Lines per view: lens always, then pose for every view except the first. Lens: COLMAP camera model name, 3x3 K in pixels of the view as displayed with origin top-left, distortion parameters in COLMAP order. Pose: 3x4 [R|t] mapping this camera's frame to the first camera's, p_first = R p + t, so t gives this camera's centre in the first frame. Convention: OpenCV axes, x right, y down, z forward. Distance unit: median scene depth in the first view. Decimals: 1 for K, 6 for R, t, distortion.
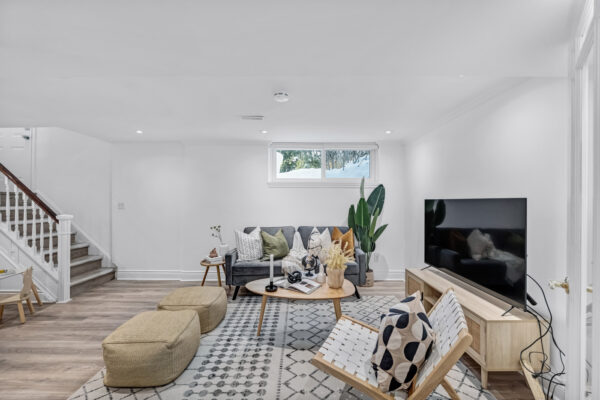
lens RADIAL K [[251.5, 0, 298.2], [0, 251.5, 201.3], [0, 0, 1]] dist [-0.001290, -0.000029]
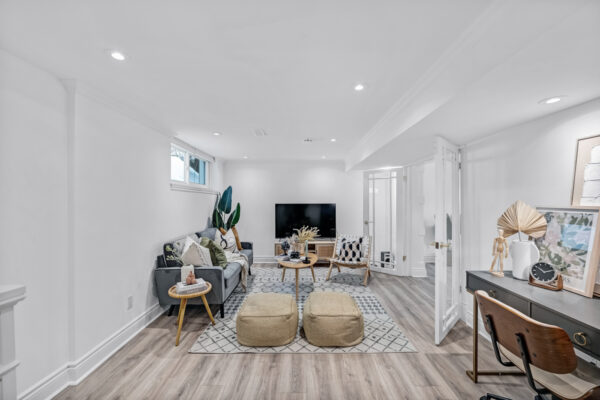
lens RADIAL K [[256.6, 0, 304.1], [0, 256.6, 208.2], [0, 0, 1]] dist [-0.000514, 0.000291]
pose [[-0.009355, -0.028005, 0.999564, -1.128526], [0.005752, 0.999590, 0.028060, -0.020878], [-0.999940, 0.006012, -0.009190, 0.686161]]
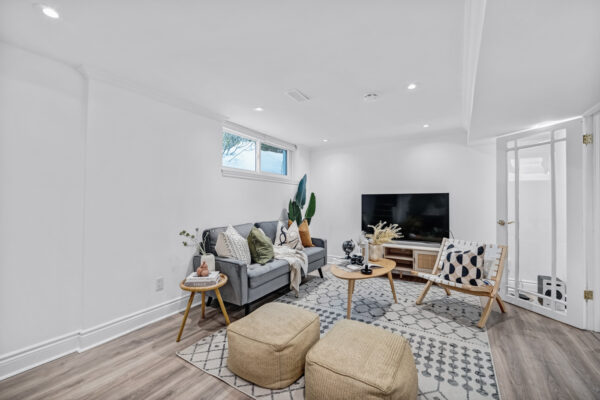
lens RADIAL K [[254.2, 0, 301.0], [0, 254.2, 206.3], [0, 0, 1]] dist [0.000307, 0.000227]
pose [[0.537735, -0.012486, 0.843022, -0.787584], [0.002753, 0.999911, 0.013054, 0.033178], [-0.843110, -0.004698, 0.537721, 0.434650]]
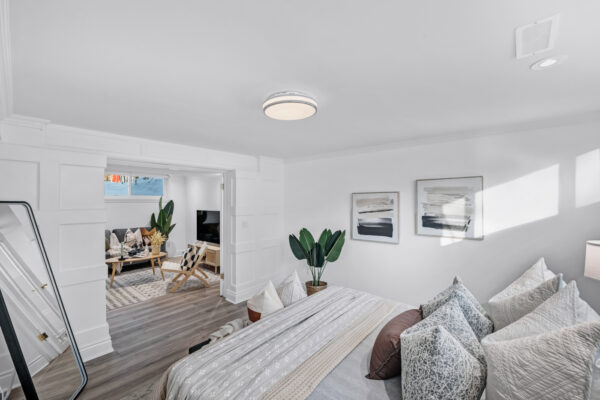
lens RADIAL K [[251.5, 0, 298.2], [0, 251.5, 201.3], [0, 0, 1]] dist [-0.001290, -0.000029]
pose [[0.662047, -0.002042, 0.749460, -0.445328], [0.007030, 0.999969, -0.003486, -0.059849], [-0.749430, 0.007576, 0.662041, -0.895655]]
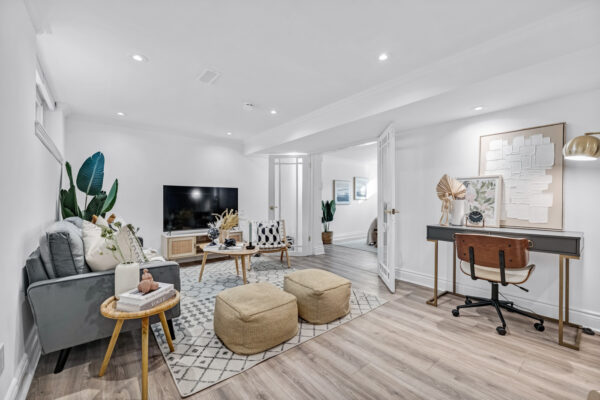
lens RADIAL K [[253.2, 0, 309.6], [0, 253.2, 208.4], [0, 0, 1]] dist [-0.003425, -0.000226]
pose [[-0.660015, -0.018496, 0.751025, -0.883527], [0.005168, 0.999561, 0.029159, 0.067171], [-0.751234, 0.023127, -0.659630, 1.096928]]
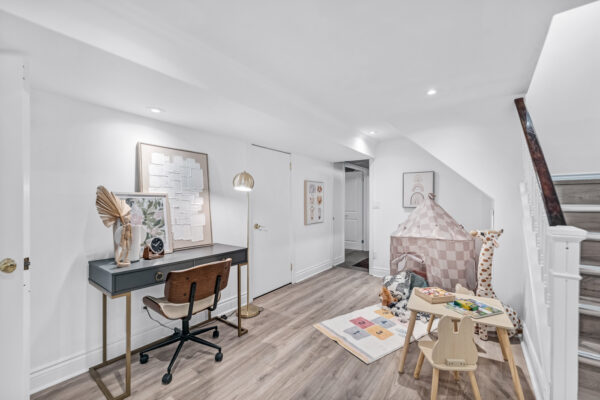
lens RADIAL K [[251.5, 0, 298.2], [0, 251.5, 201.3], [0, 0, 1]] dist [-0.001290, -0.000029]
pose [[-0.595569, 0.001449, -0.803303, -0.359639], [-0.003476, 0.999984, 0.004381, 0.008314], [0.803297, 0.005401, -0.595555, 0.854714]]
